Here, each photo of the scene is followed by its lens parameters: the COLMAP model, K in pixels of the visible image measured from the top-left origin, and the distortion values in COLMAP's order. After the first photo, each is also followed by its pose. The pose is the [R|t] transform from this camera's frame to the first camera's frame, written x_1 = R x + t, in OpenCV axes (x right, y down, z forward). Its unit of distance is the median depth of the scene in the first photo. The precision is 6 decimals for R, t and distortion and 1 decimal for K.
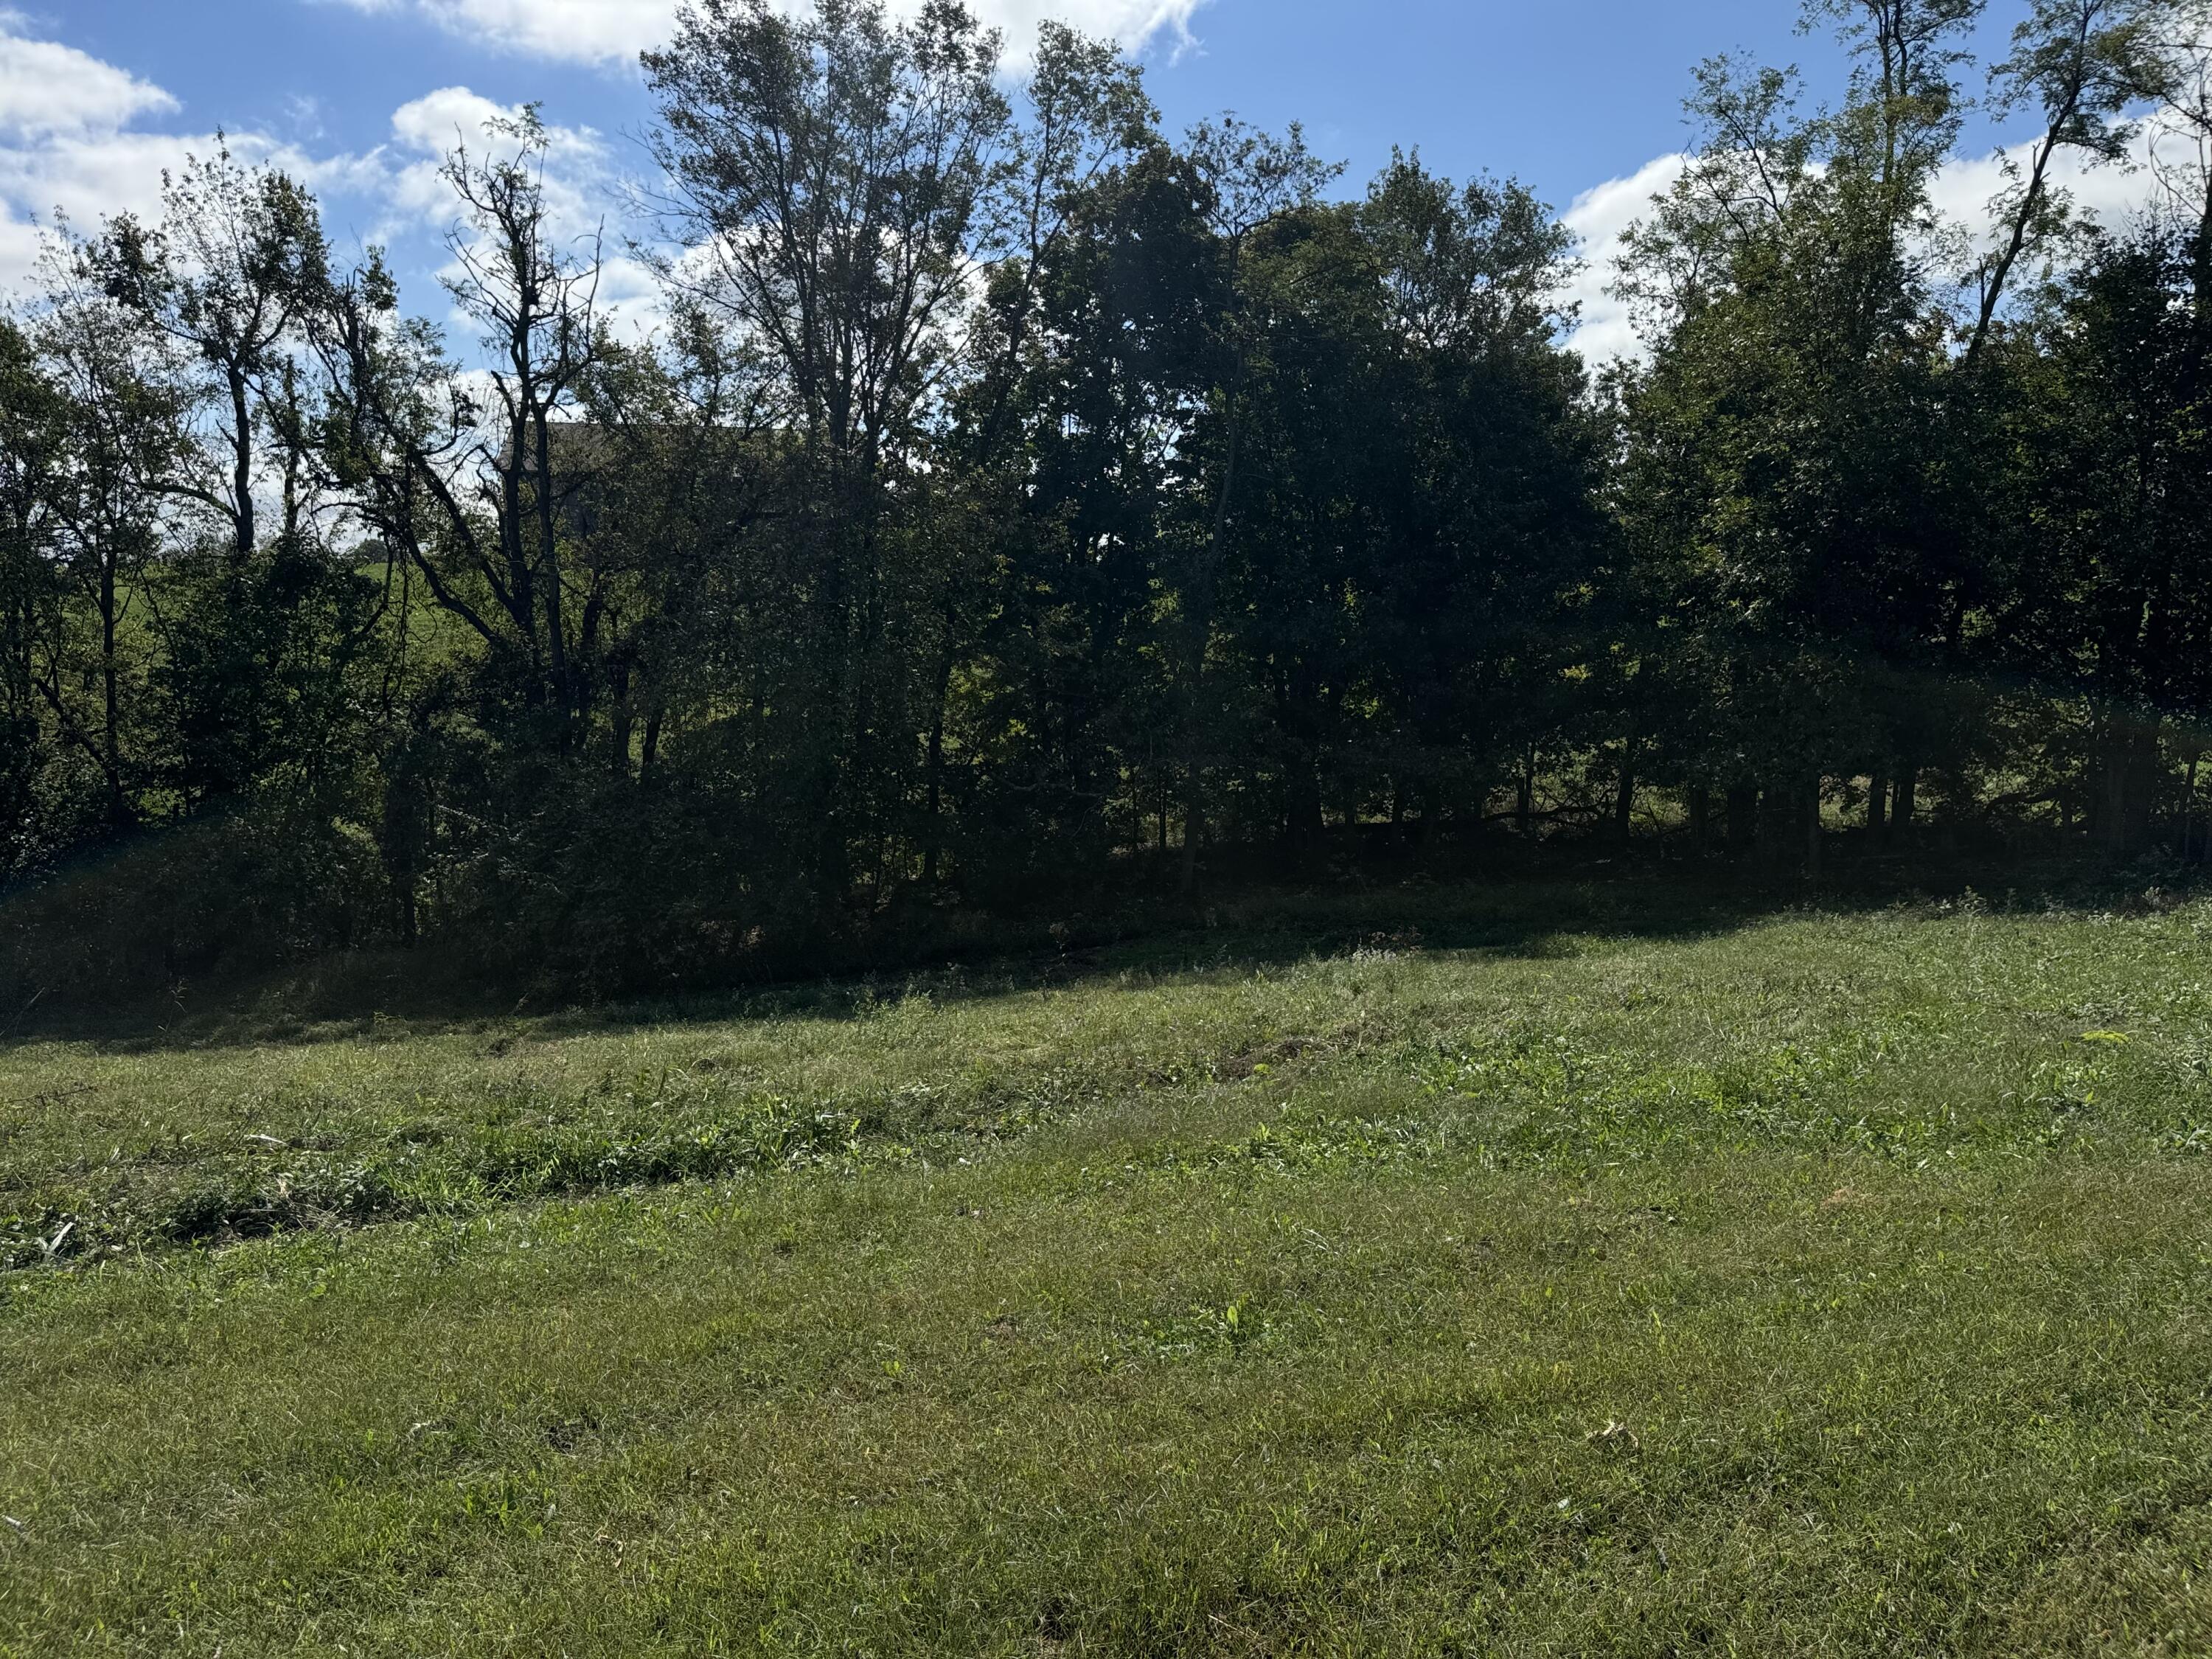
lens RADIAL K [[1553.4, 0, 1108.0], [0, 1553.4, 843.9], [0, 0, 1]] dist [0.087046, -0.103377]
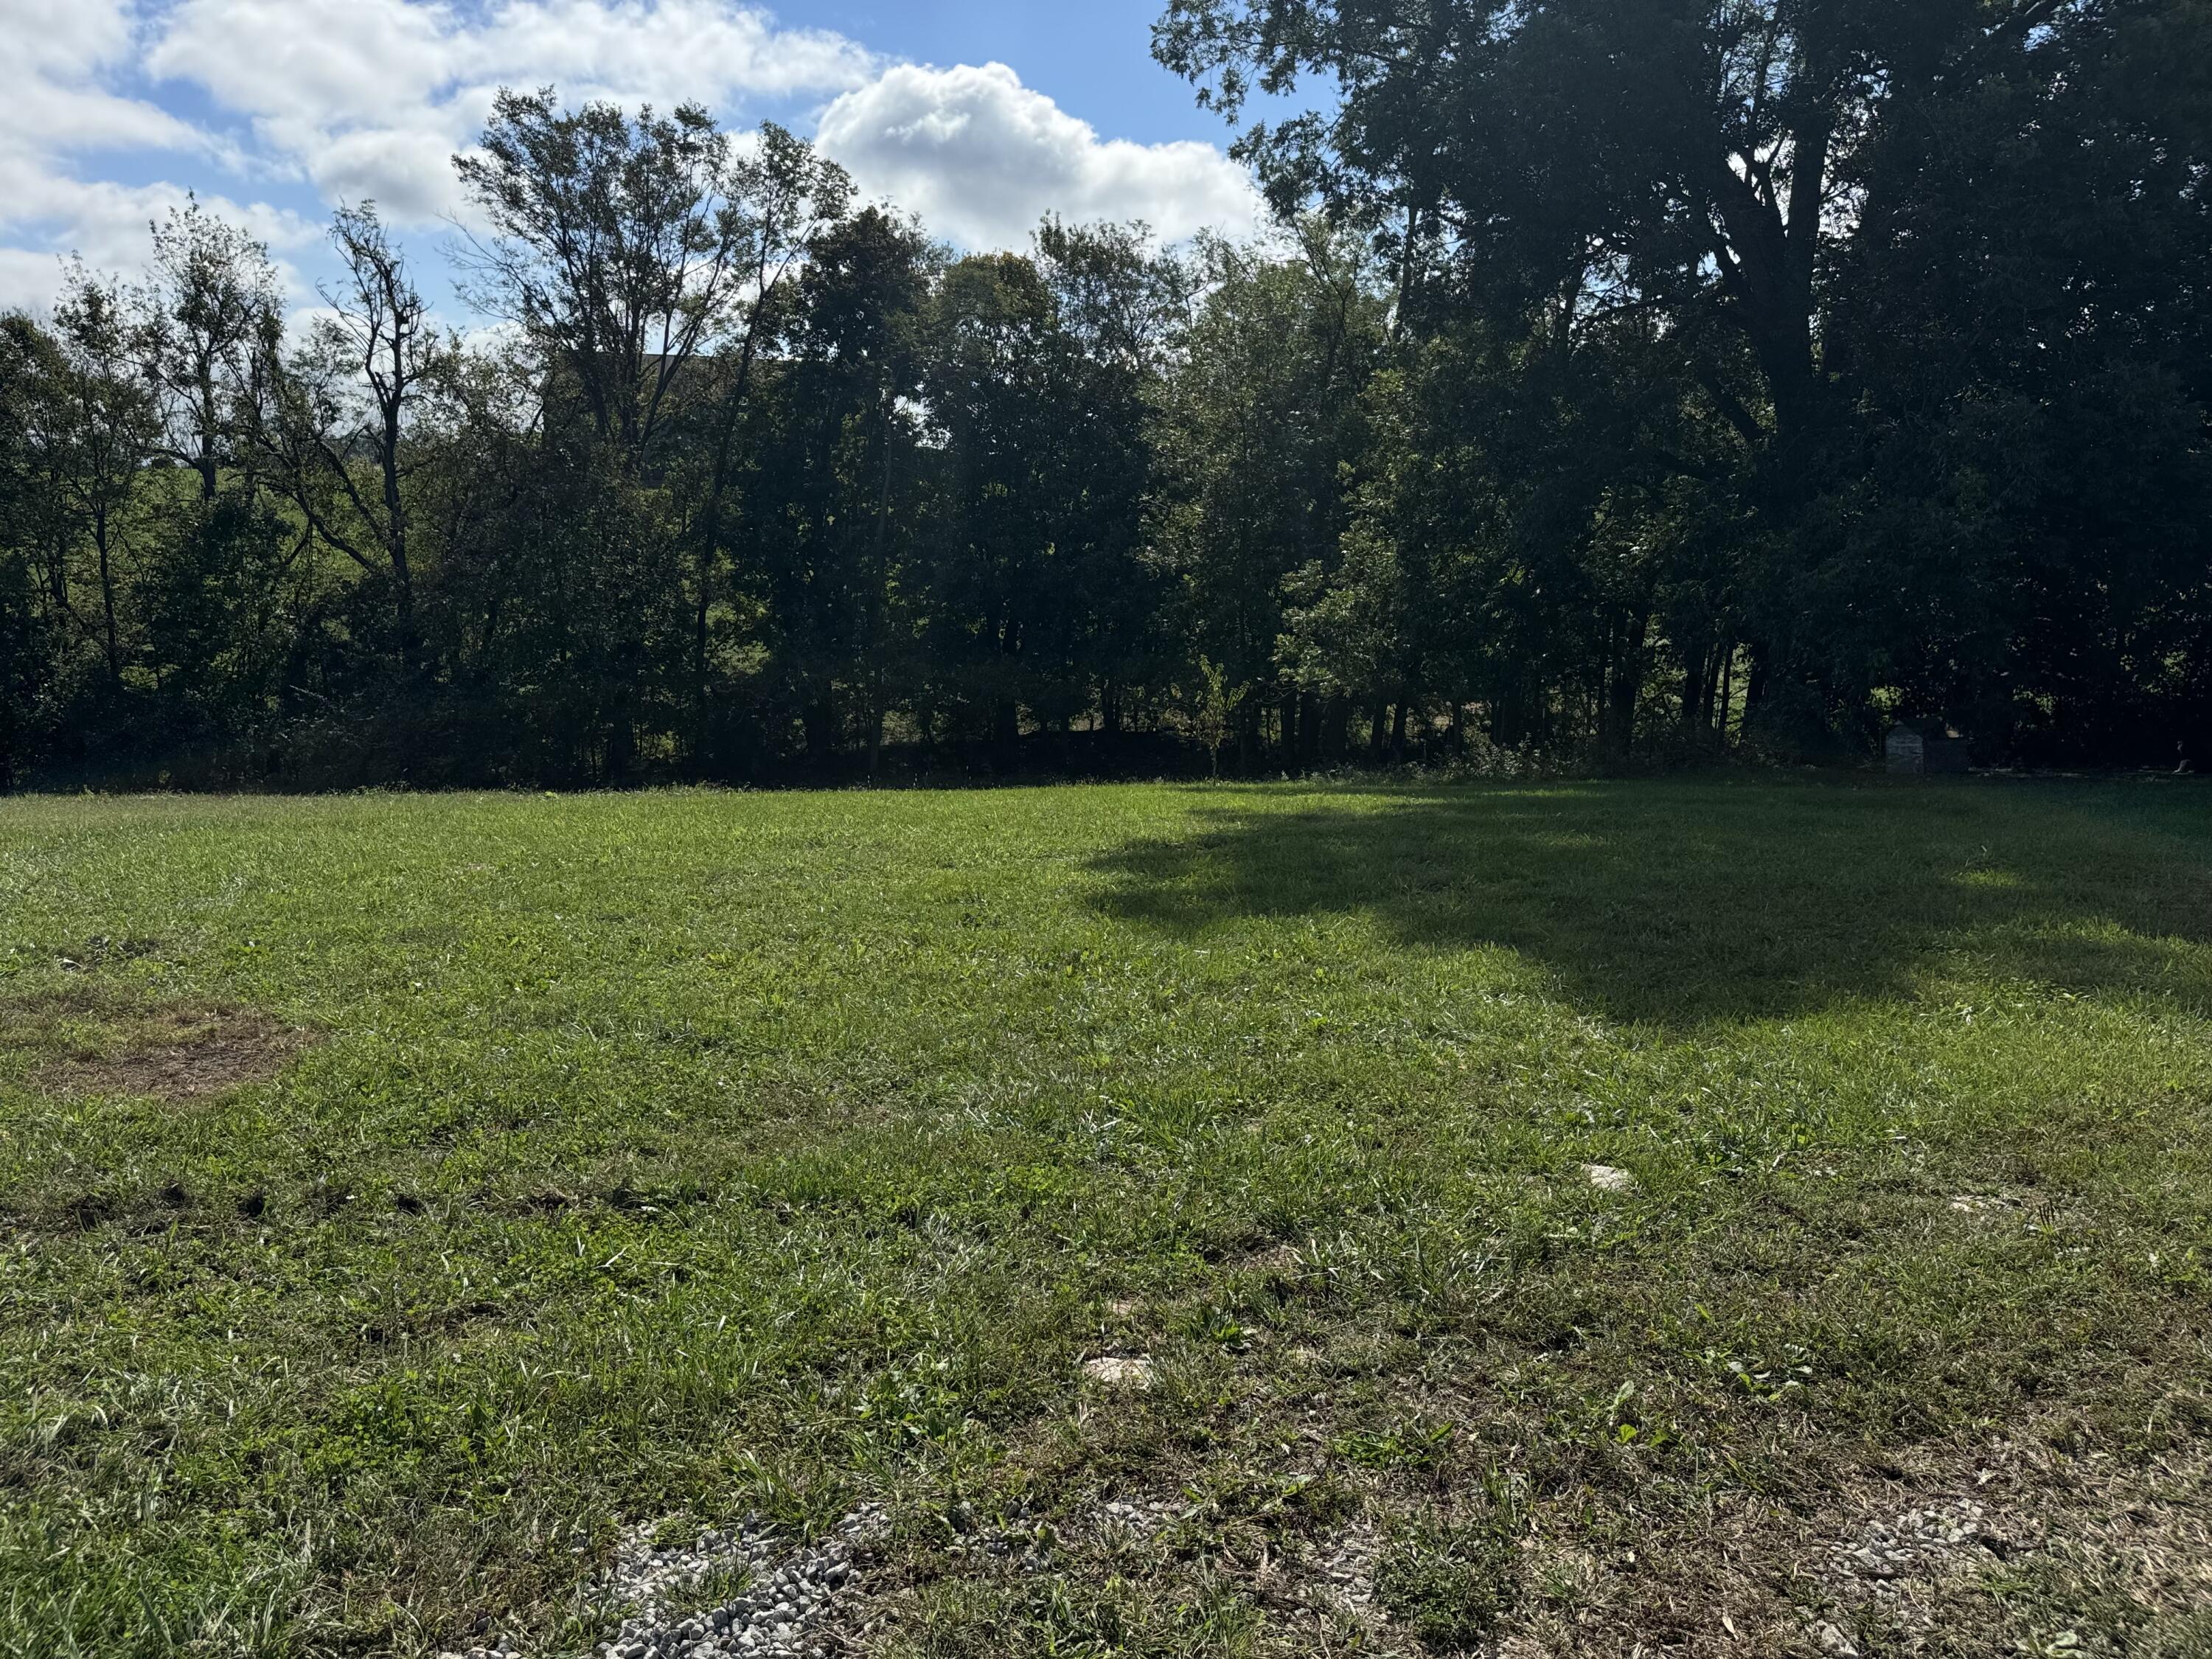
lens RADIAL K [[1553.4, 0, 1099.2], [0, 1553.4, 852.0], [0, 0, 1]] dist [0.087046, -0.103377]
pose [[0.996845, 0.035058, -0.071215, 0.382130], [-0.031453, 0.998196, 0.051133, 0.031538], [0.072880, -0.048732, 0.996149, -0.379342]]
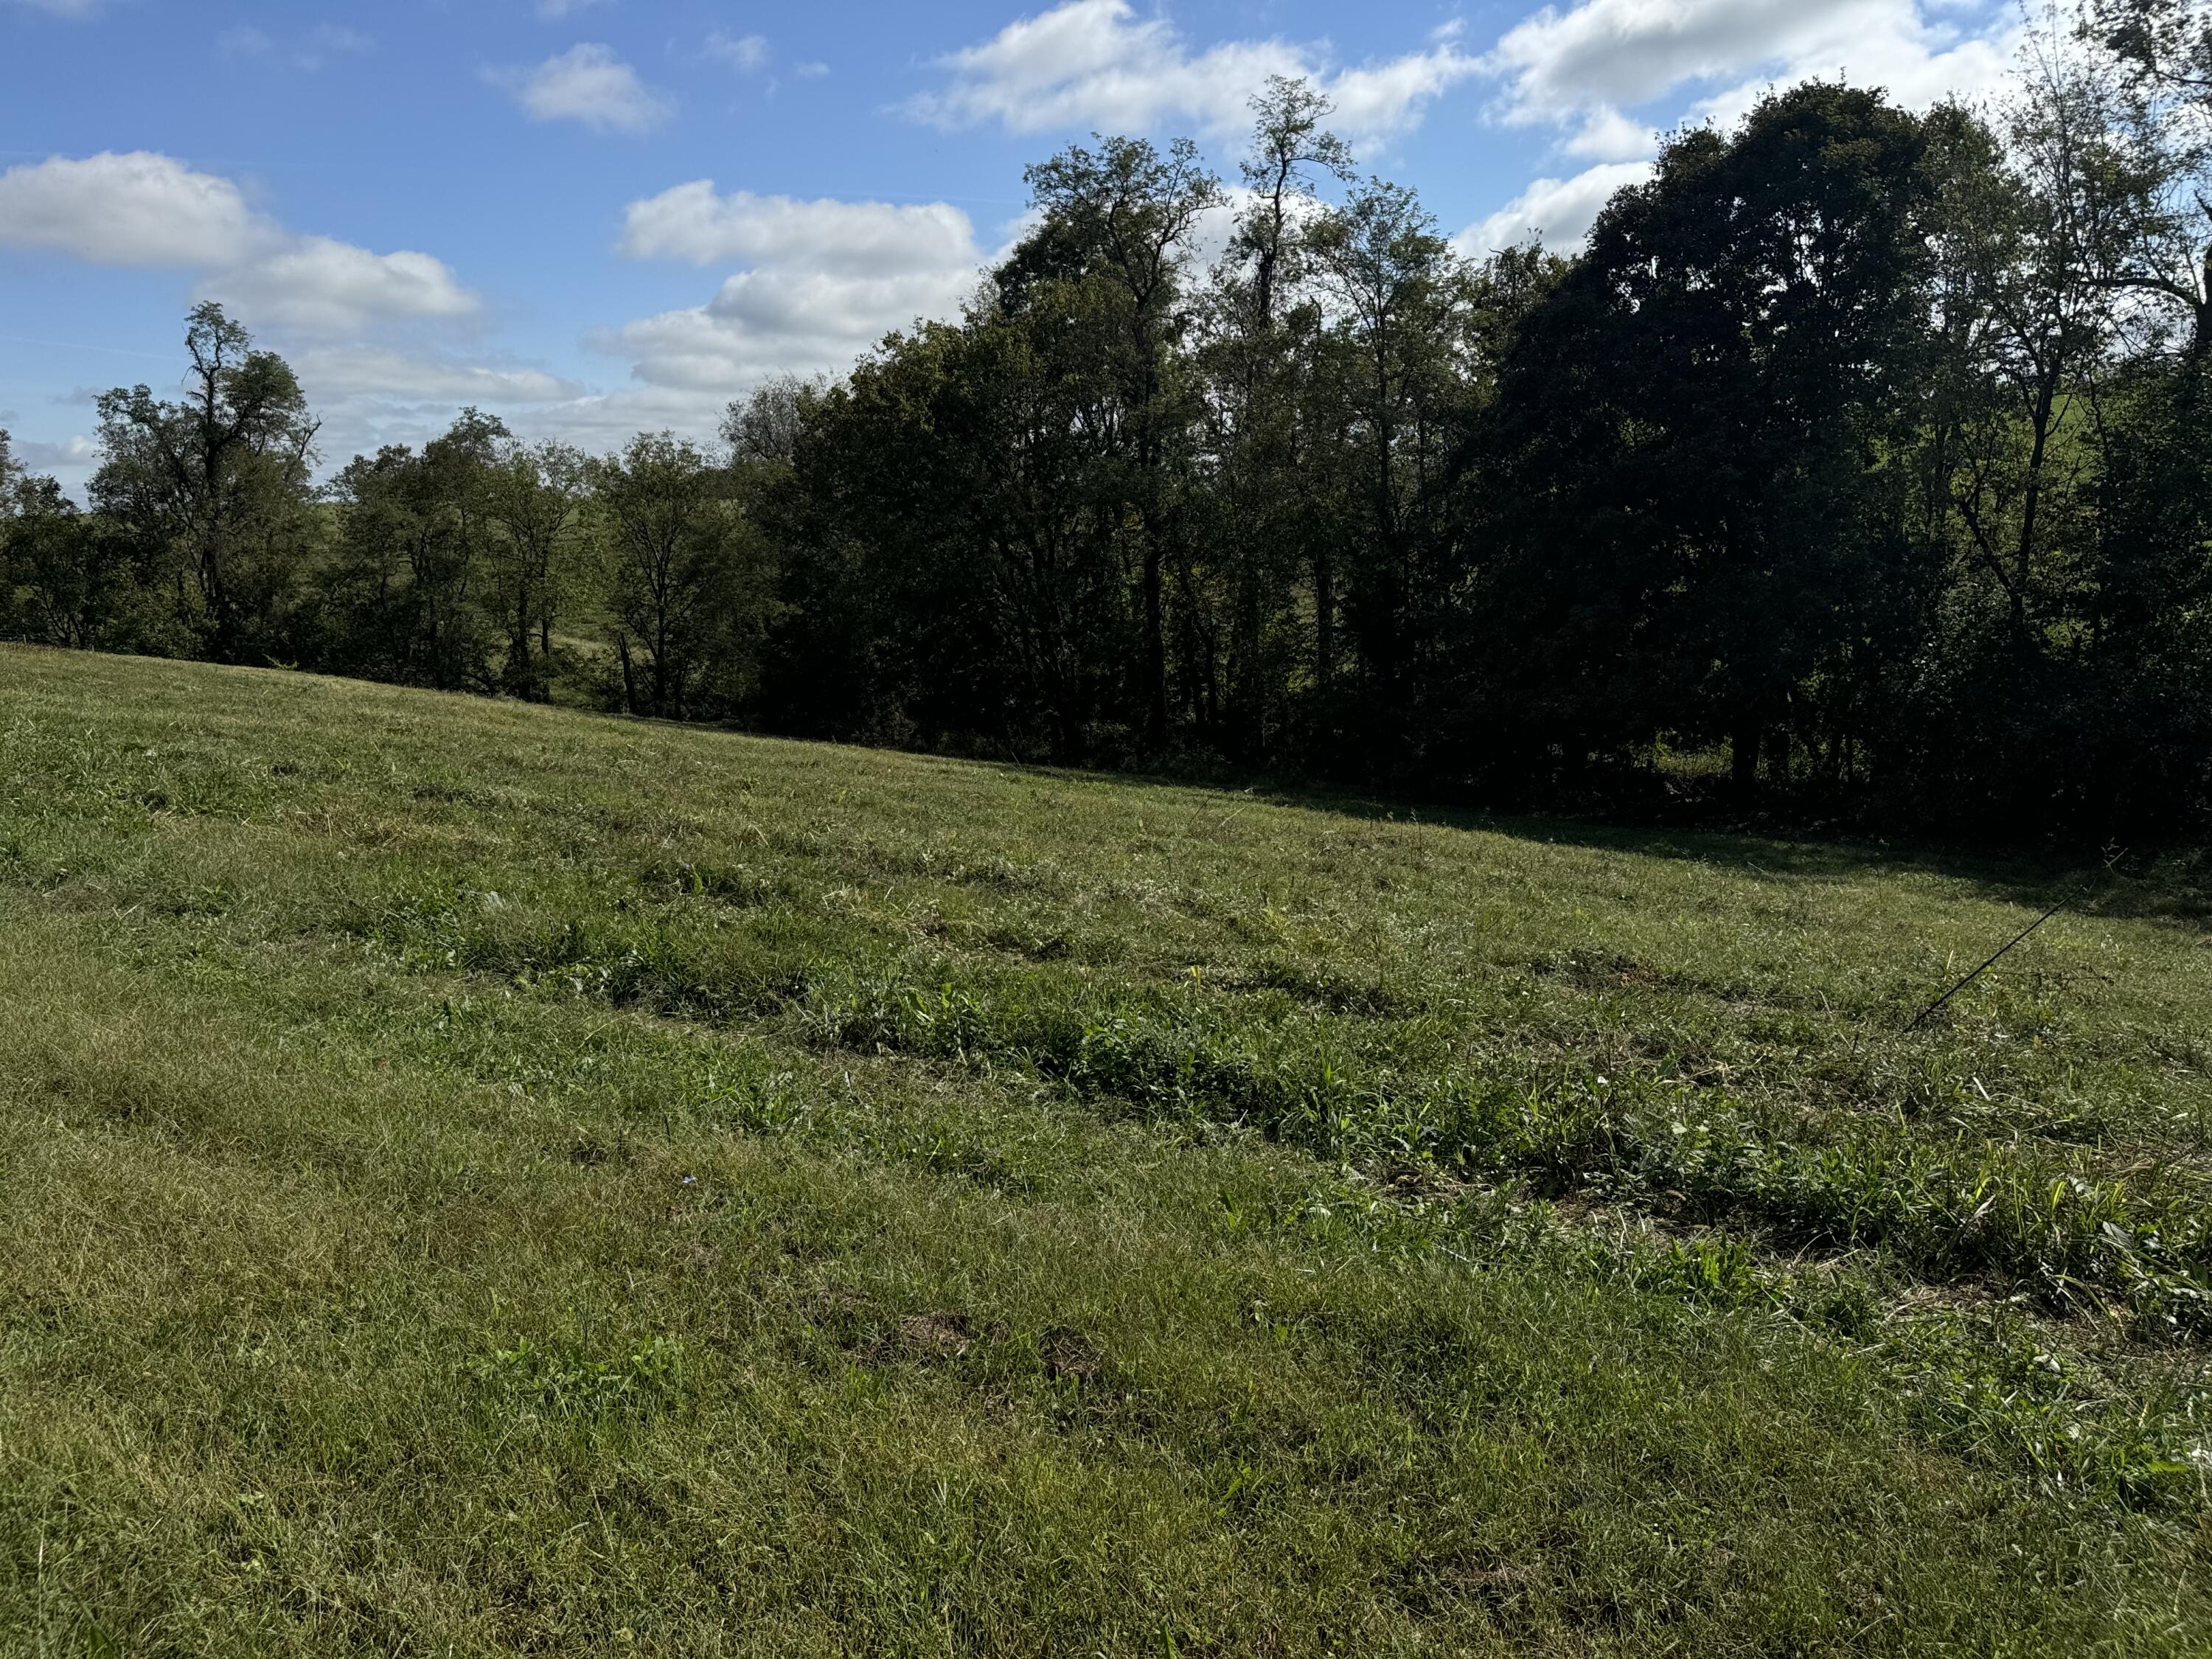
lens RADIAL K [[1553.4, 0, 1097.2], [0, 1553.4, 816.4], [0, 0, 1]] dist [0.087046, -0.103377]
pose [[0.484001, 0.143266, -0.863260, -0.064952], [-0.071458, 0.989683, 0.124184, 0.005260], [0.872145, 0.001582, 0.489245, 0.061428]]
